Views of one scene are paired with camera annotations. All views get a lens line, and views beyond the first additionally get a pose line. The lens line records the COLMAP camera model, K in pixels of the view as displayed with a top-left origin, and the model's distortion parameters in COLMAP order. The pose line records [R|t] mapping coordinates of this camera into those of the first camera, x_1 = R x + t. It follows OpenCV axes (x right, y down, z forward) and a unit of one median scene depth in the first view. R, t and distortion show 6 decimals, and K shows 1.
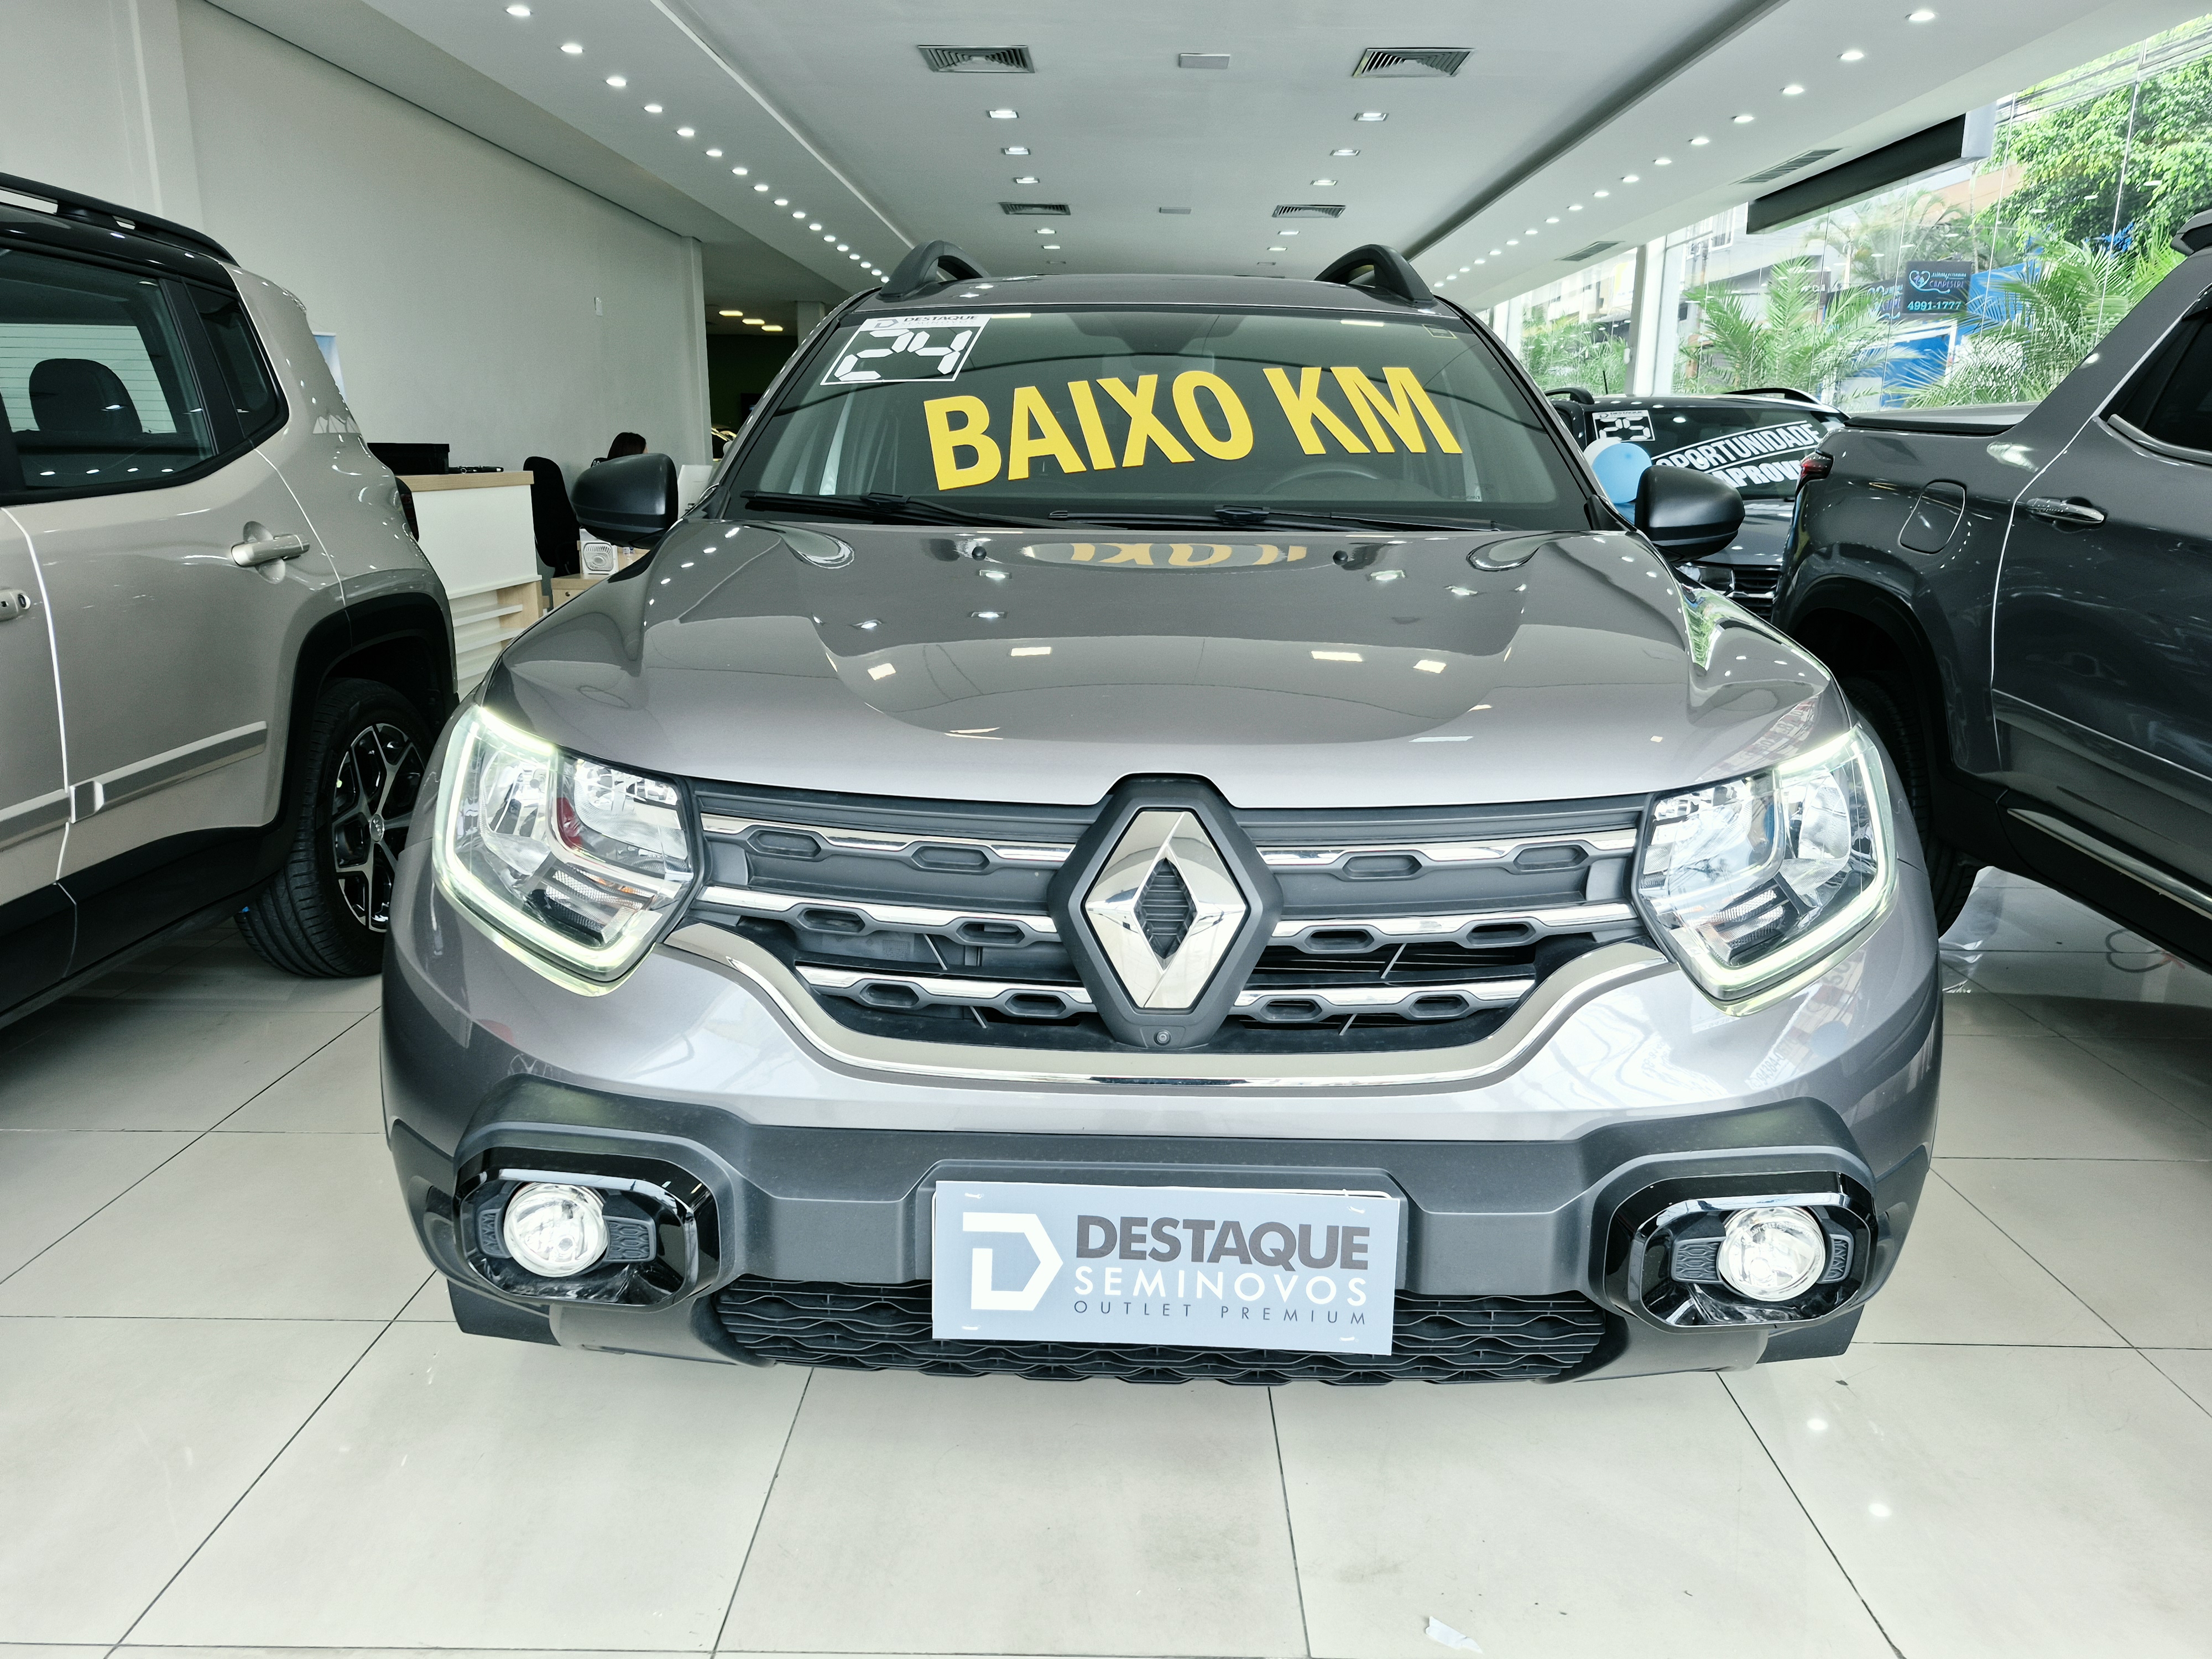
lens RADIAL K [[1526.7, 0, 1107.1], [0, 1526.7, 850.5], [0, 0, 1]] dist [0.073425, -0.066313]
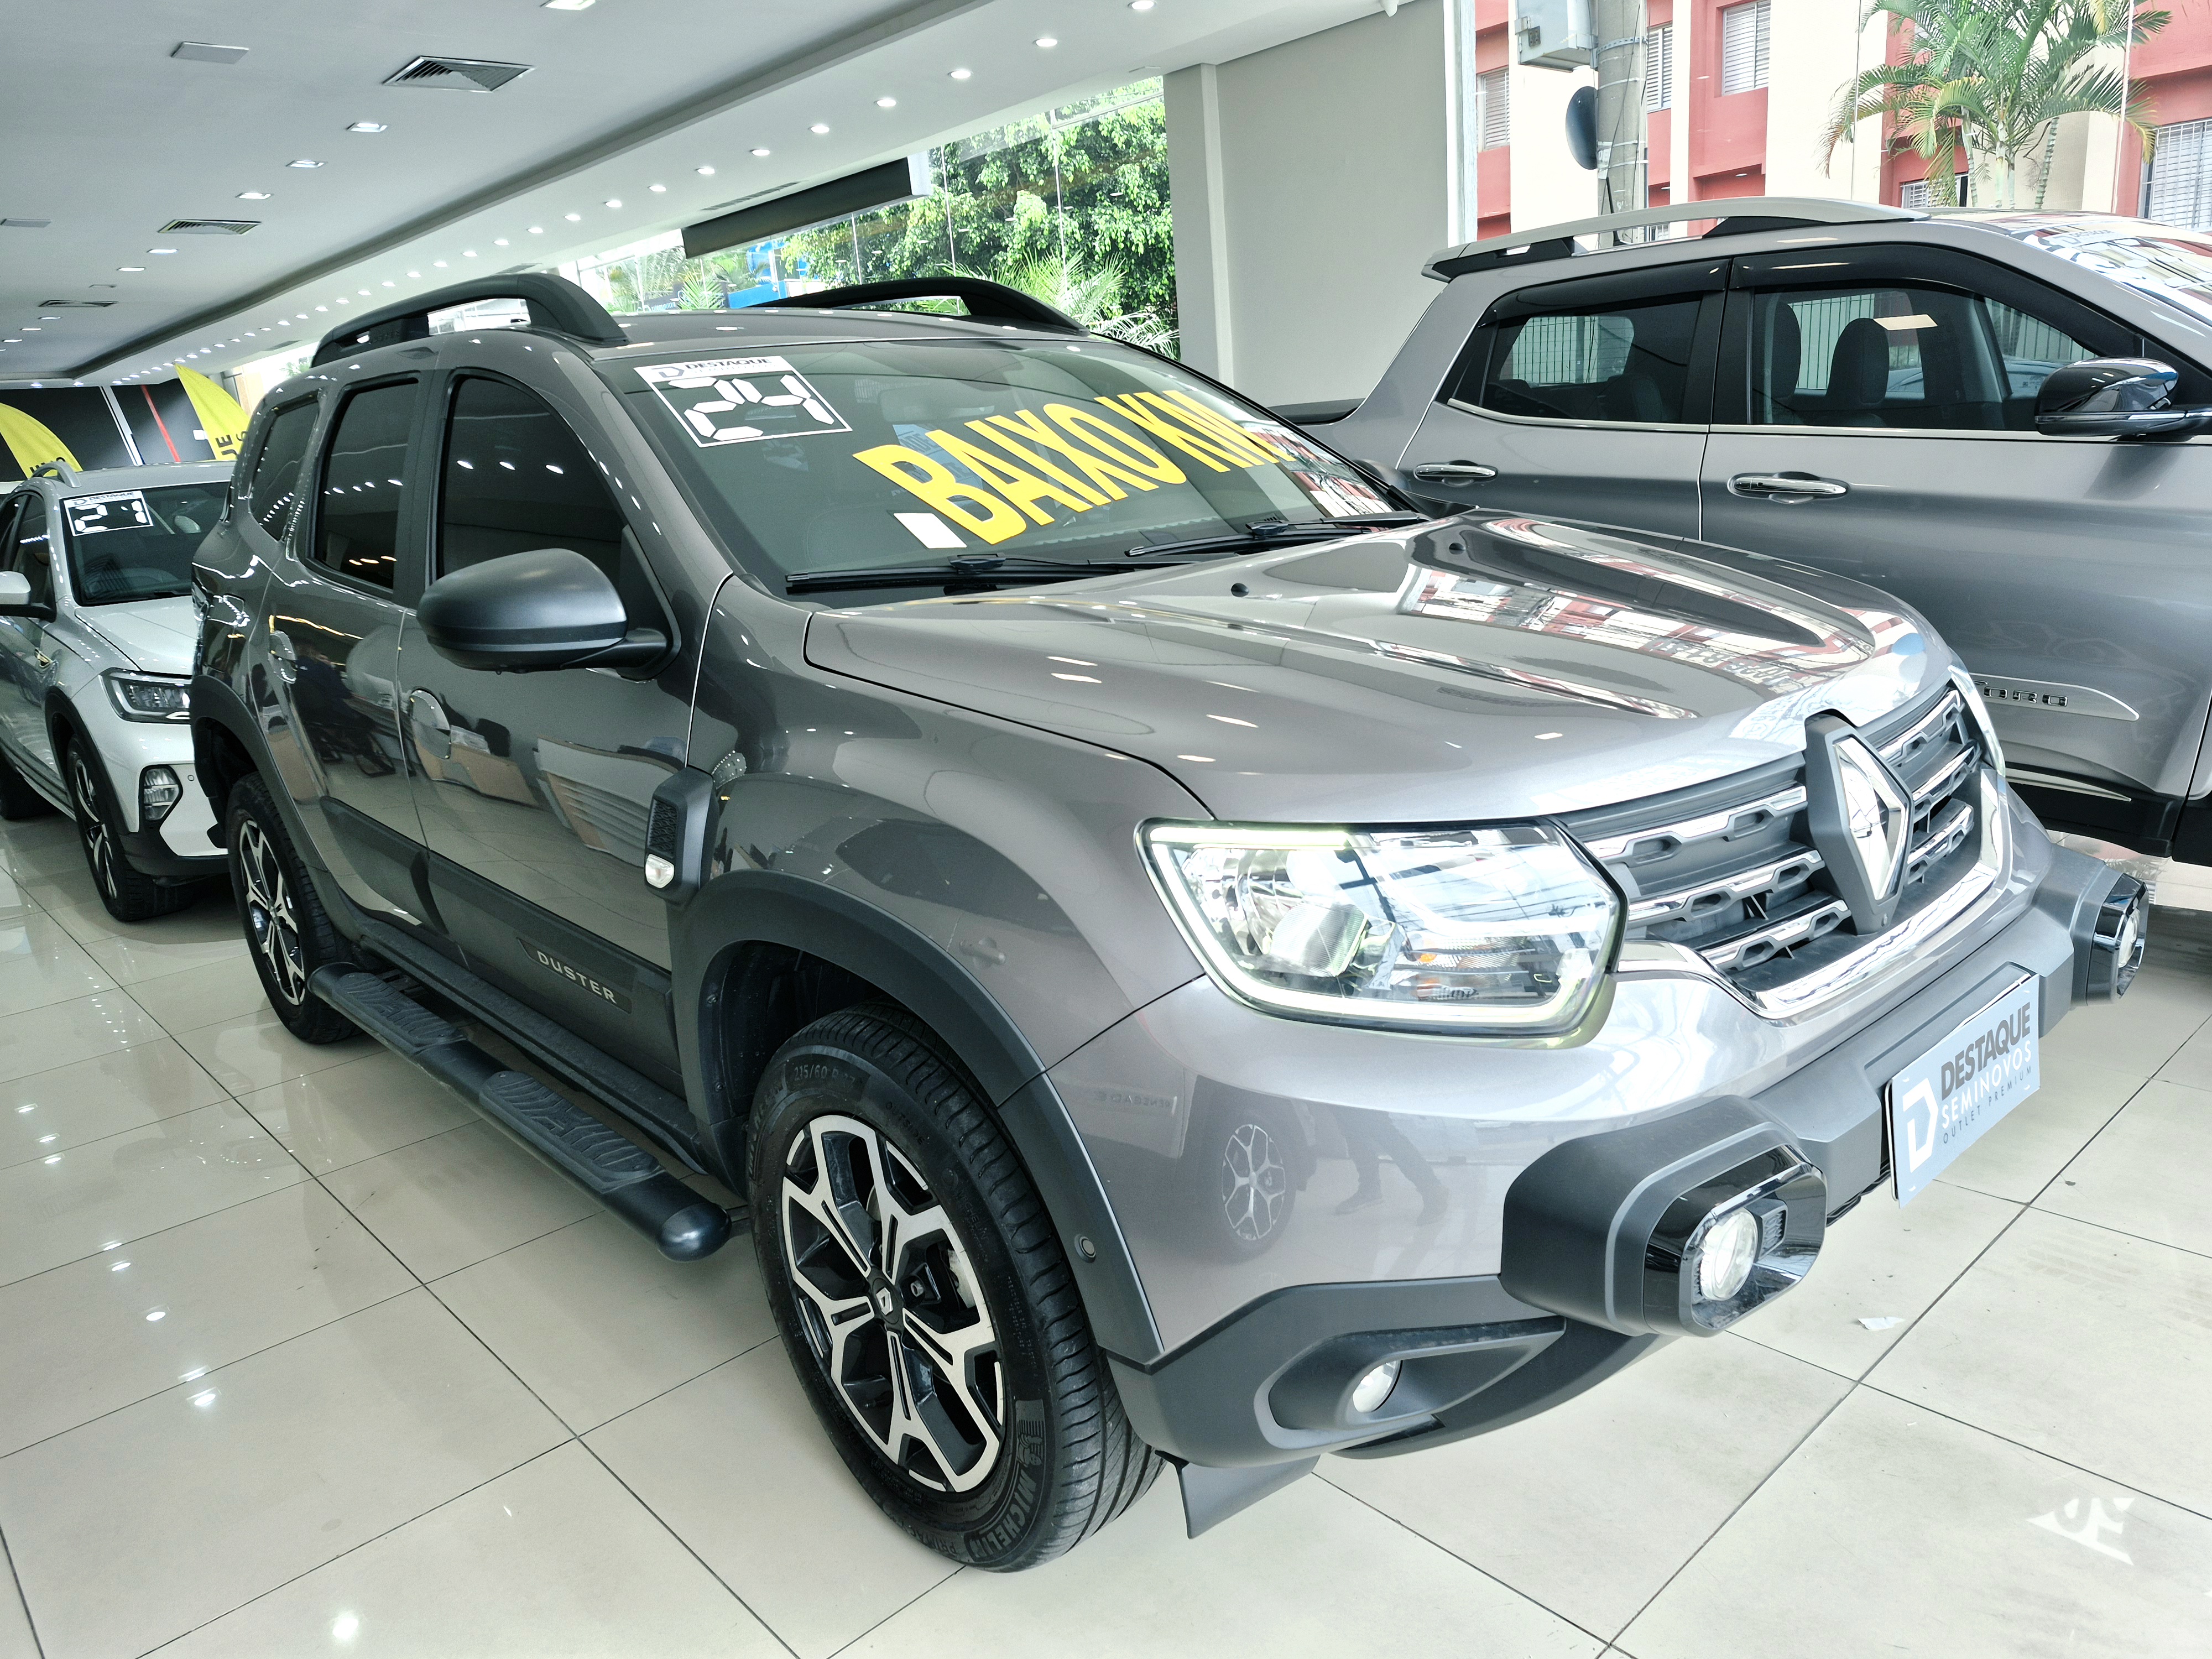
lens RADIAL K [[1526.7, 0, 1107.1], [0, 1526.7, 850.5], [0, 0, 1]] dist [0.073425, -0.066313]
pose [[0.727690, -0.248392, 0.639350, -1.176259], [0.255413, 0.963218, 0.083514, -0.191159], [-0.636578, 0.102526, 0.764367, 0.429710]]
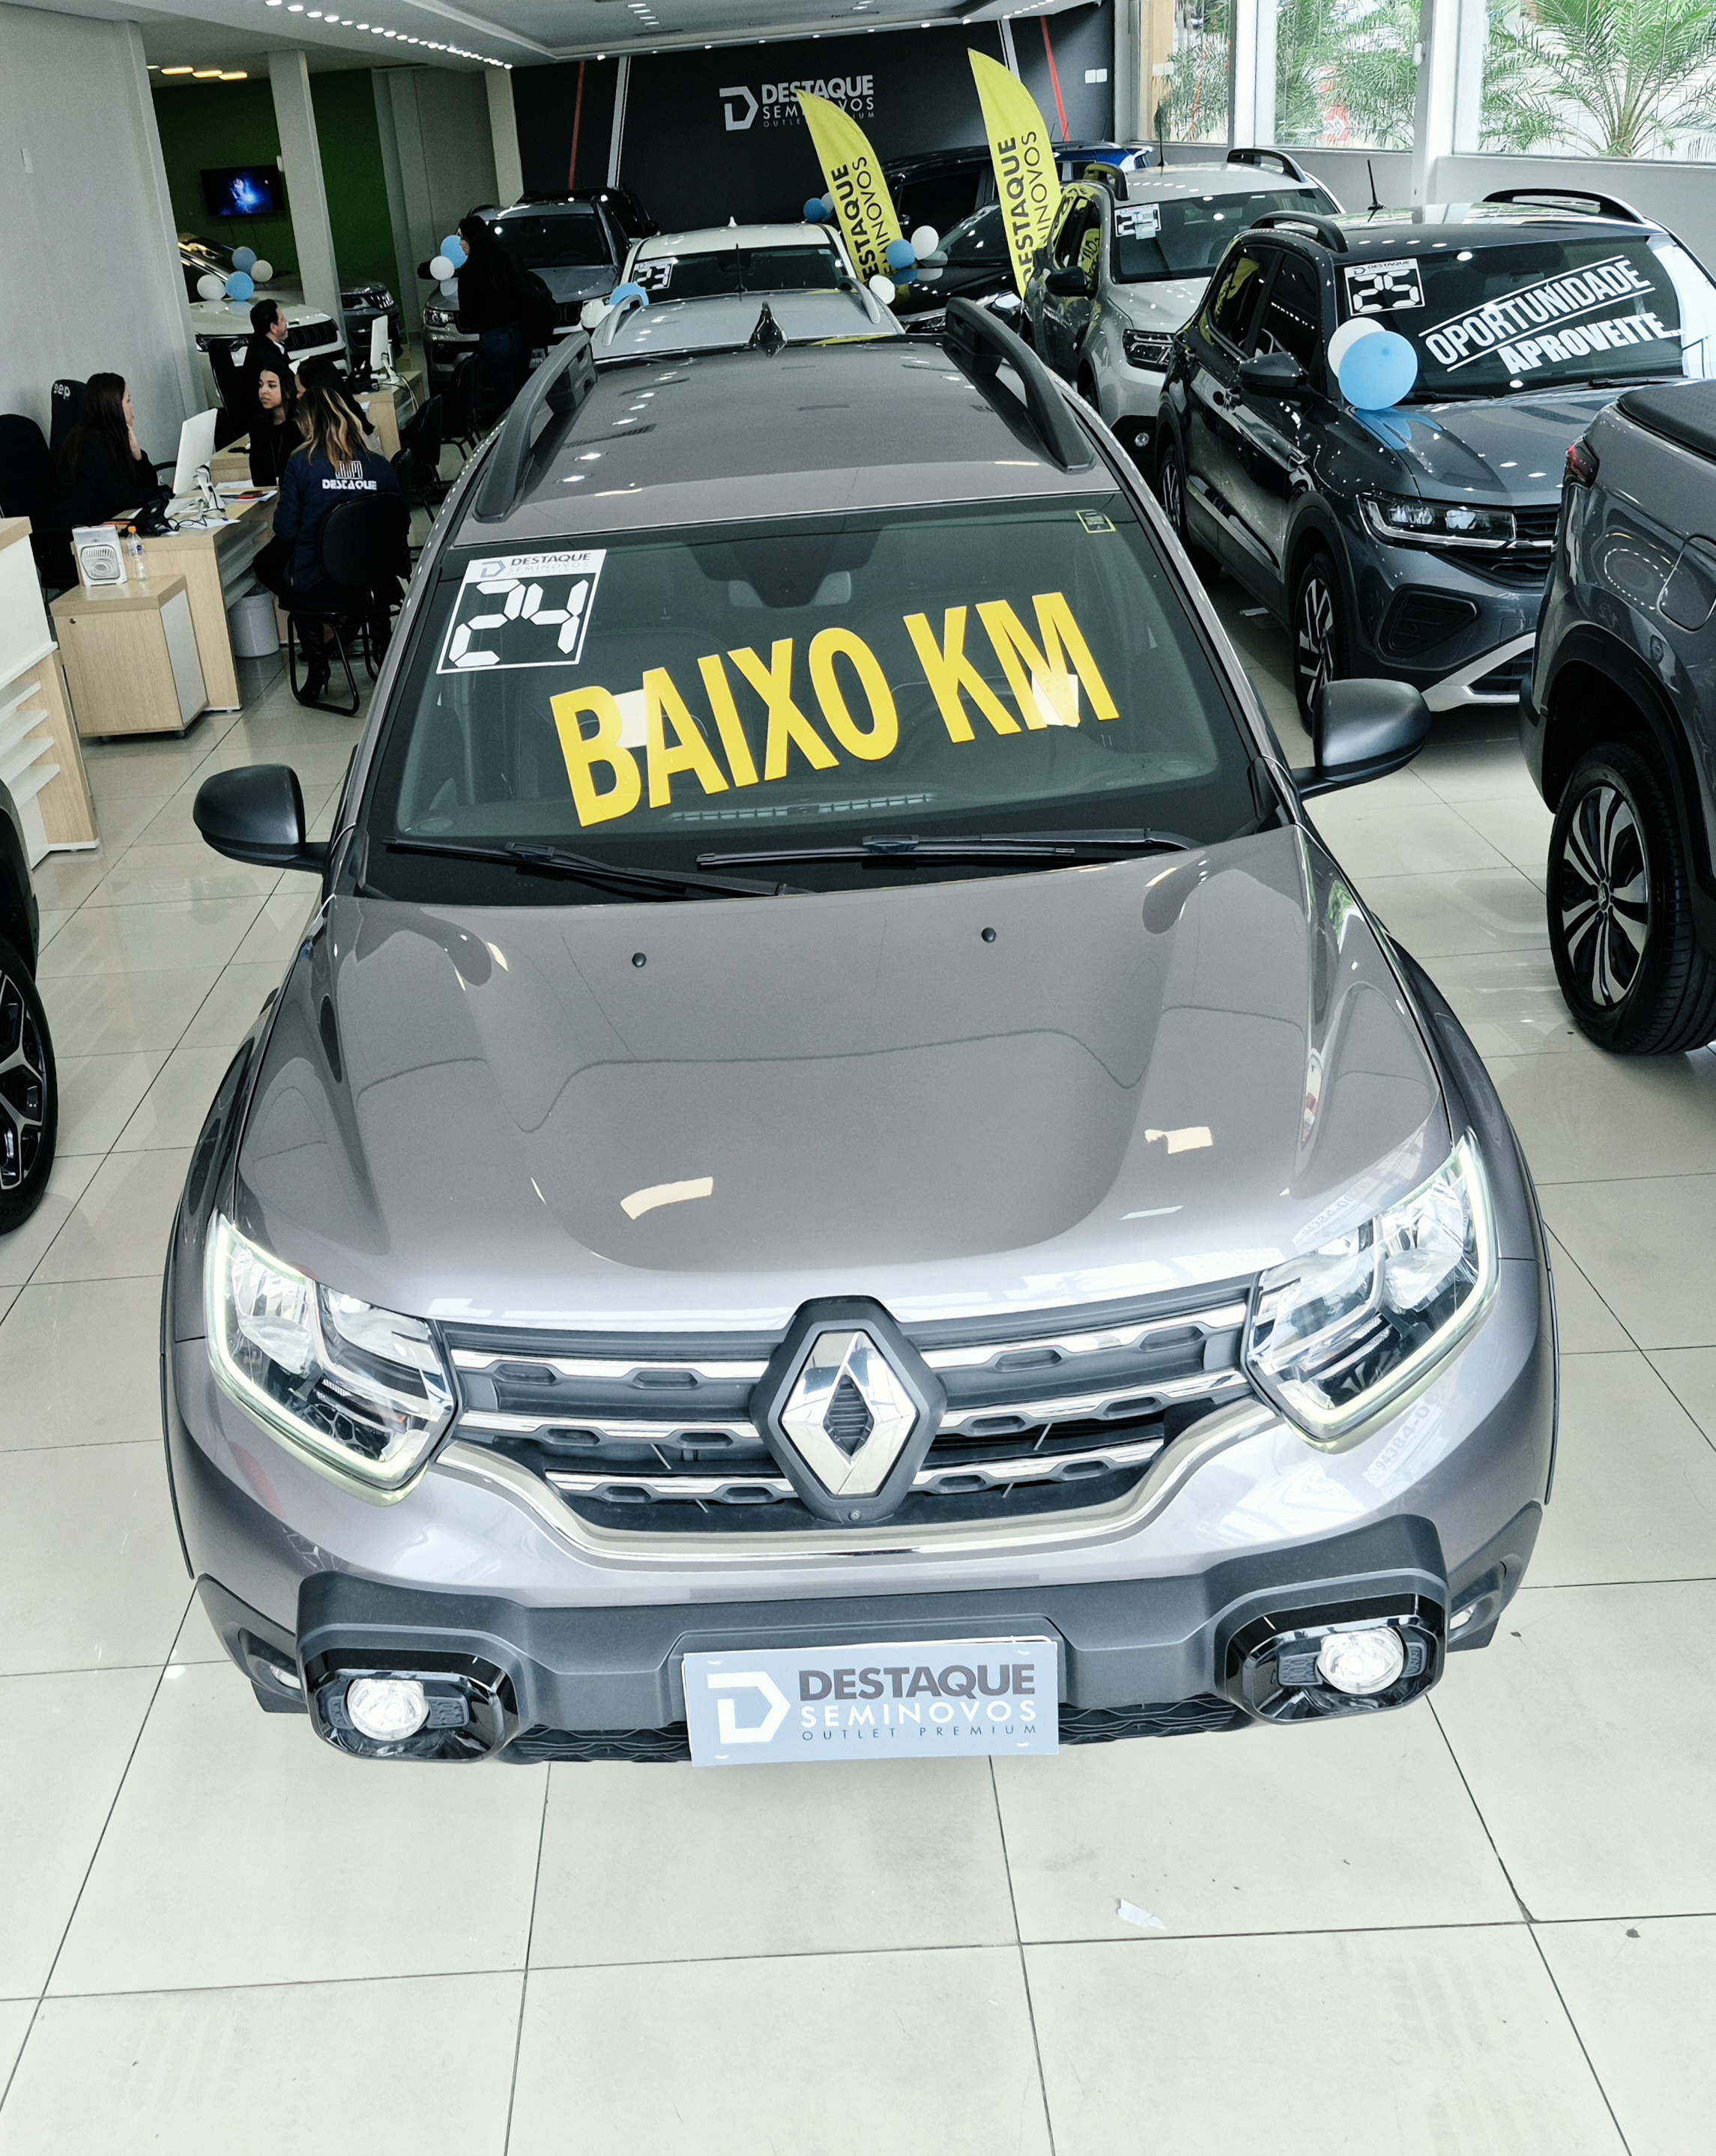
lens RADIAL K [[2042.7, 0, 690.4], [0, 2042.7, 1073.9], [0, 0, 1]] dist [0.091584, -0.104993]
pose [[0.995046, -0.087224, -0.047699, 0.014250], [0.094299, 0.980031, 0.175063, -0.505264], [0.031477, -0.178694, 0.983401, -0.527490]]
